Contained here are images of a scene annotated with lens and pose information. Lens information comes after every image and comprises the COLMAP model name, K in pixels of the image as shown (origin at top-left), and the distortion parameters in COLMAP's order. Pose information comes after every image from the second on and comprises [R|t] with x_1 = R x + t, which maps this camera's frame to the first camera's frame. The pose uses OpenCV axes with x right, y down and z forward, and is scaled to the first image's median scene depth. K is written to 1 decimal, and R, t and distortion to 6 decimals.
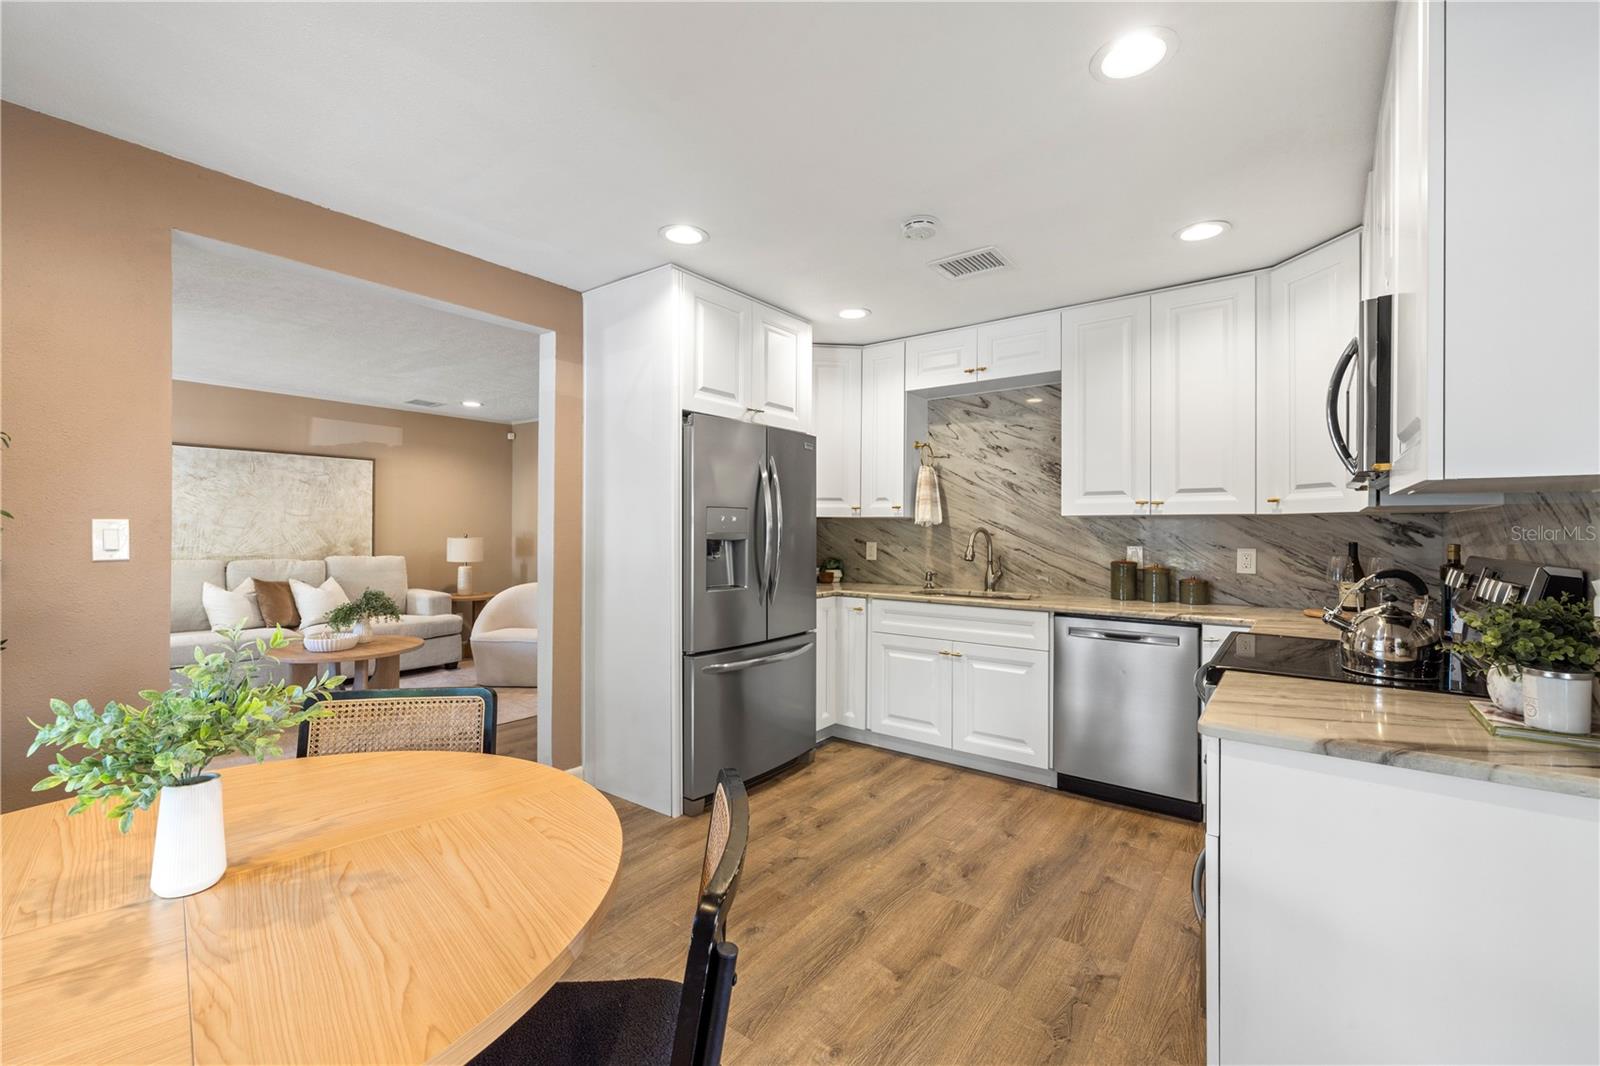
lens RADIAL K [[670.2, 0, 799.2], [0, 670.2, 526.2], [0, 0, 1]] dist [0.000174, -0.000295]
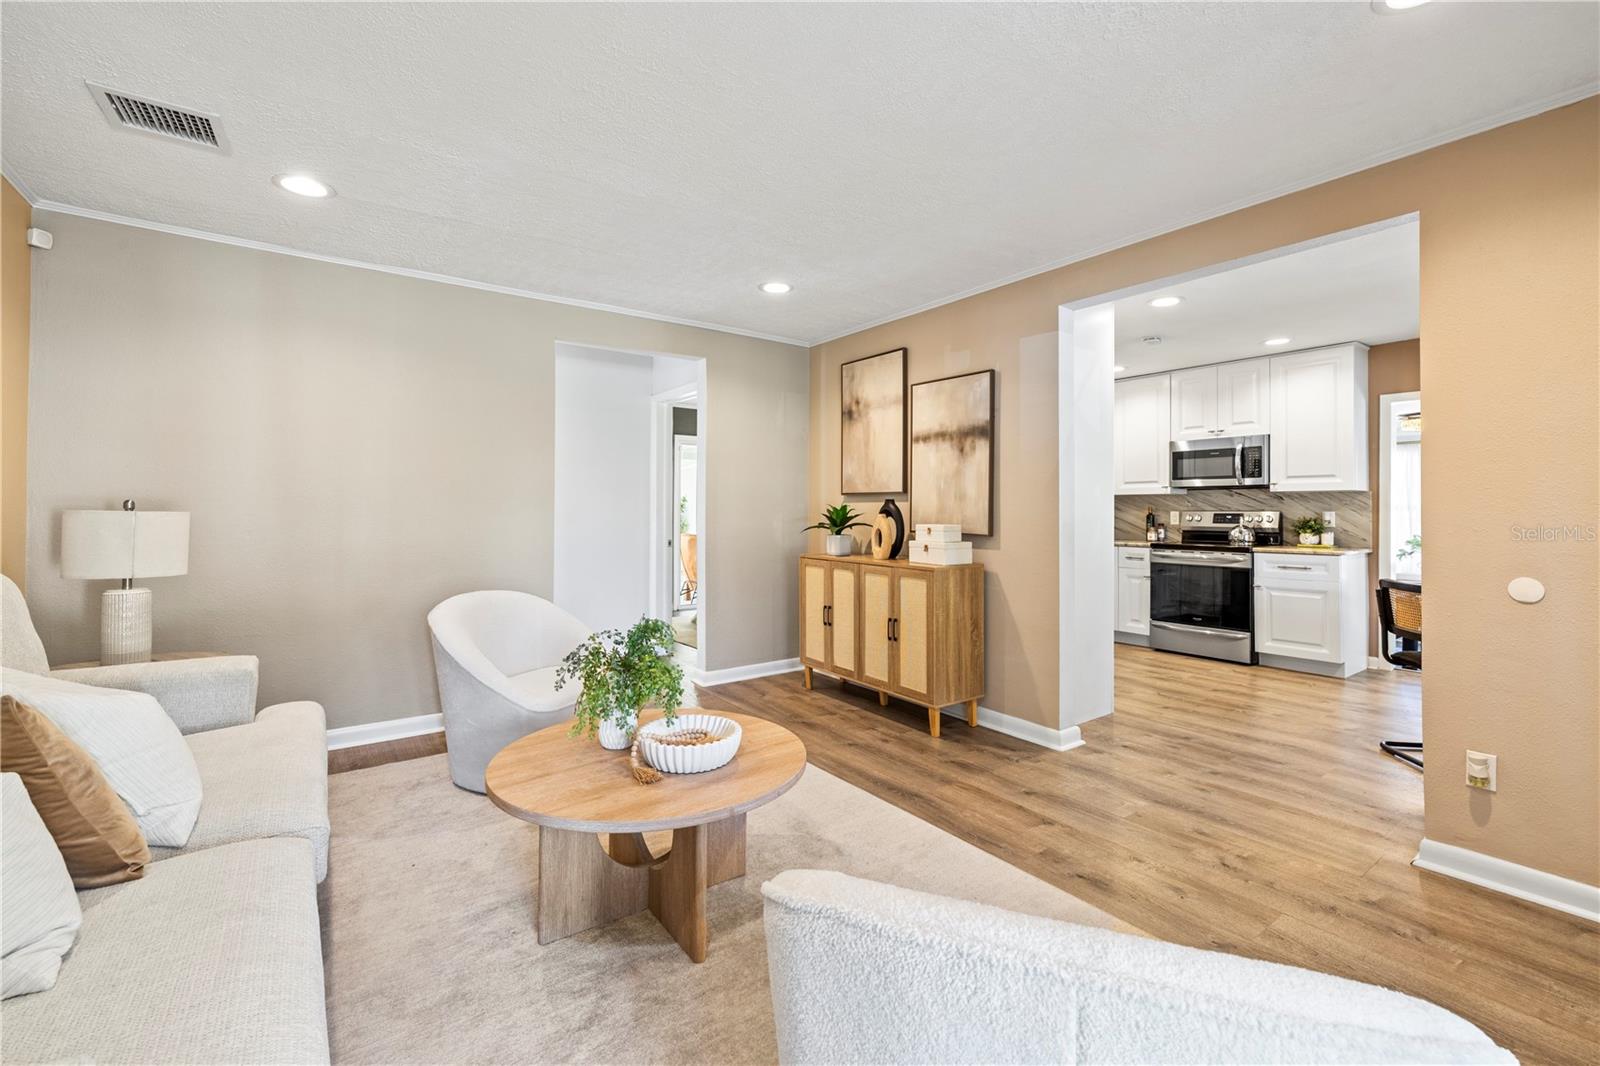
lens RADIAL K [[668.4, 0, 827.7], [0, 668.4, 503.2], [0, 0, 1]] dist [0.000697, -0.000065]
pose [[0.267468, 0.004190, 0.963558, -1.069891], [-0.006135, 0.999978, -0.002645, 0.015860], [-0.963547, -0.005204, 0.267488, 0.774306]]
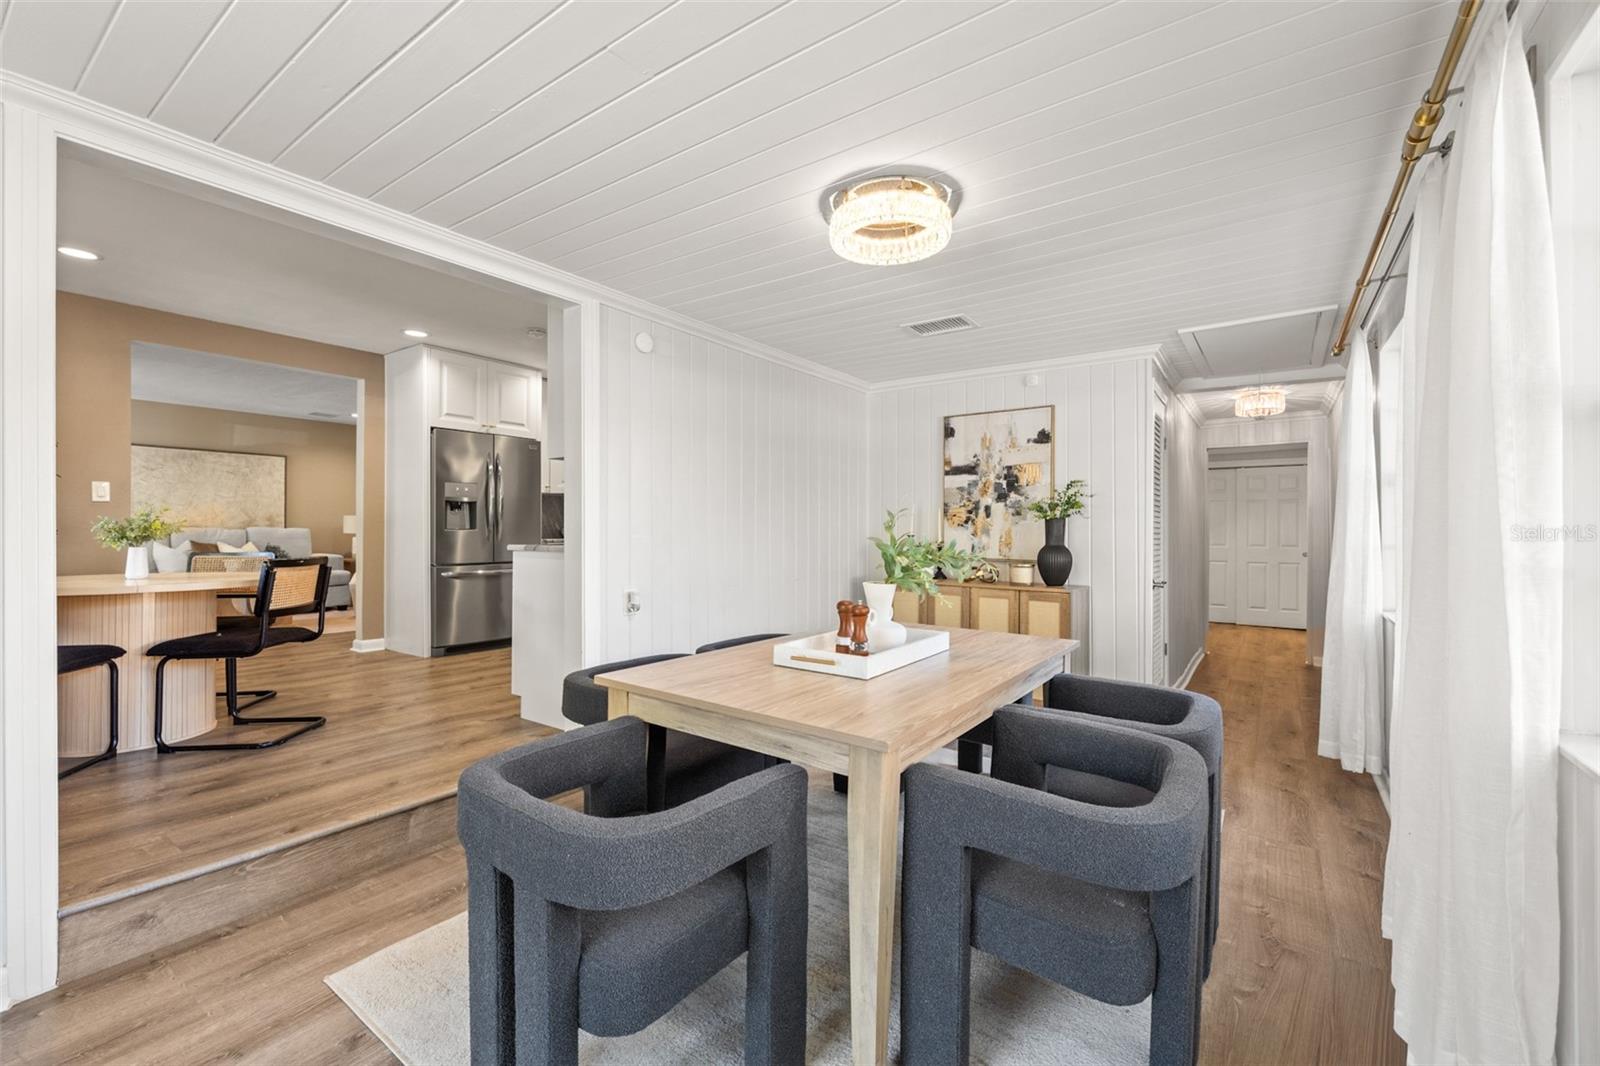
lens RADIAL K [[670.2, 0, 799.2], [0, 670.2, 526.2], [0, 0, 1]] dist [0.000174, -0.000295]
pose [[0.999481, -0.001830, 0.032169, 0.479672], [0.001832, 0.999998, -0.000049, 0.057889], [-0.032169, 0.000108, 0.999482, -0.513644]]
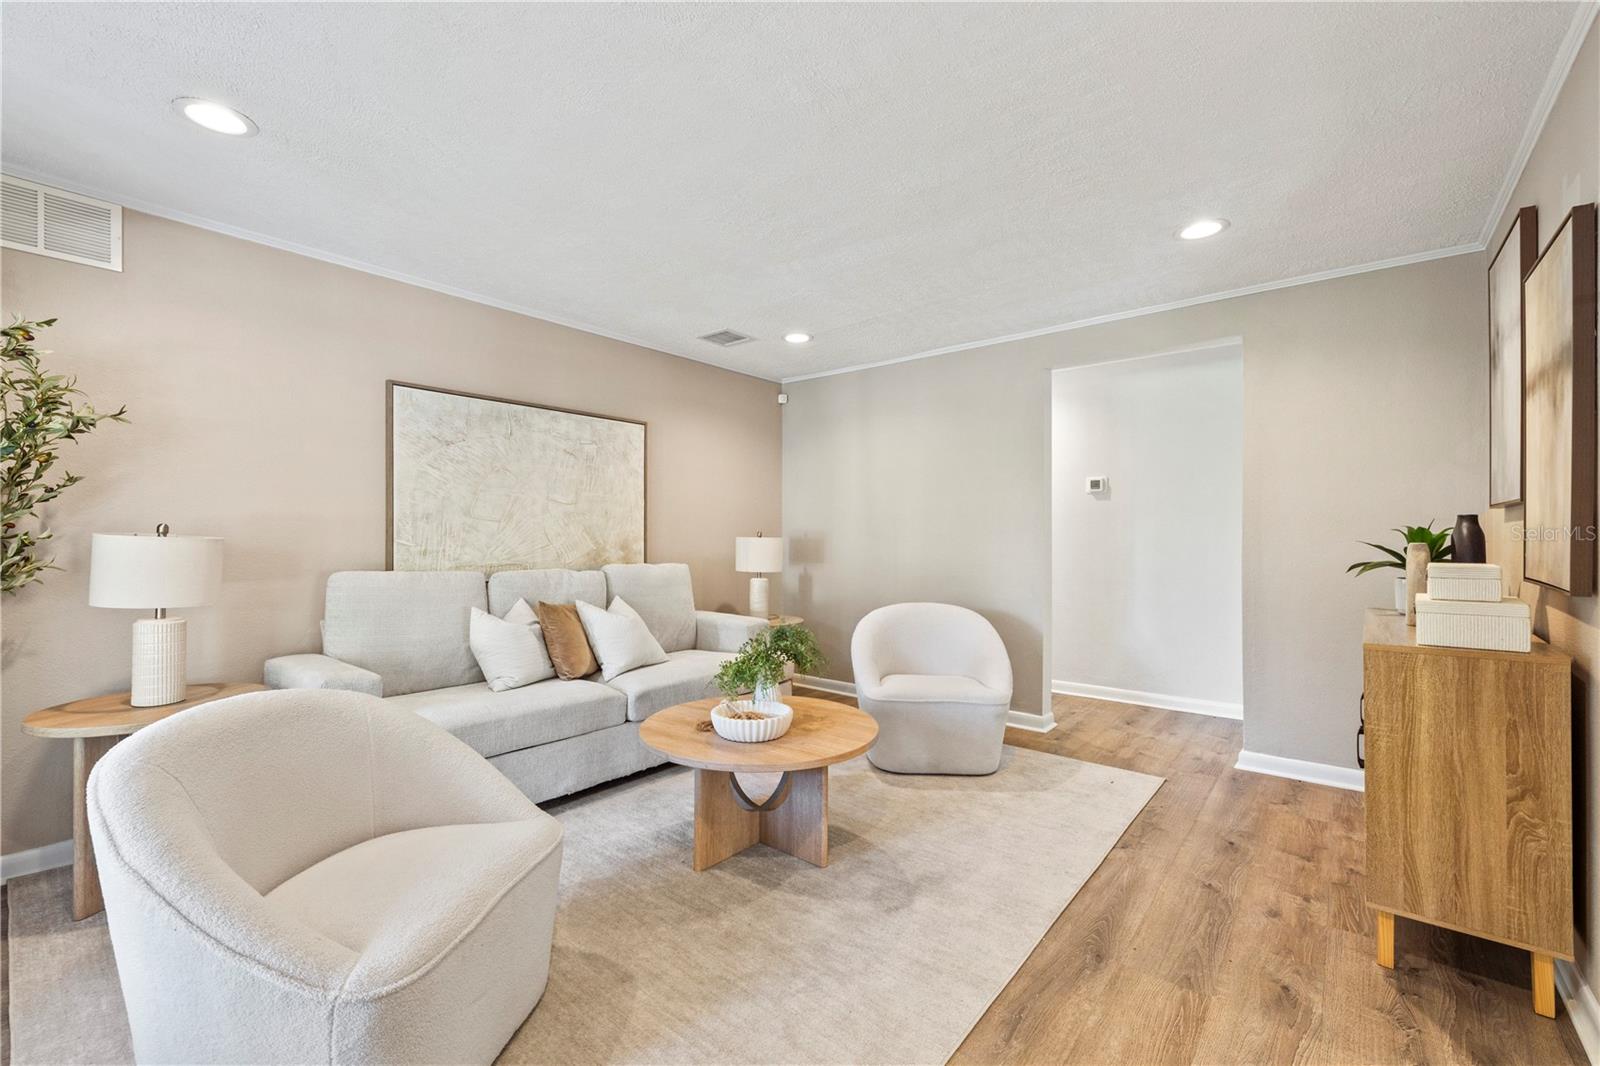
lens RADIAL K [[673.6, 0, 794.5], [0, 673.6, 533.0], [0, 0, 1]] dist [-0.000758, -0.000077]
pose [[0.999483, -0.003431, -0.031965, -0.630733], [0.003461, 0.999994, 0.000858, 0.017438], [0.031962, -0.000969, 0.999489, 0.431561]]
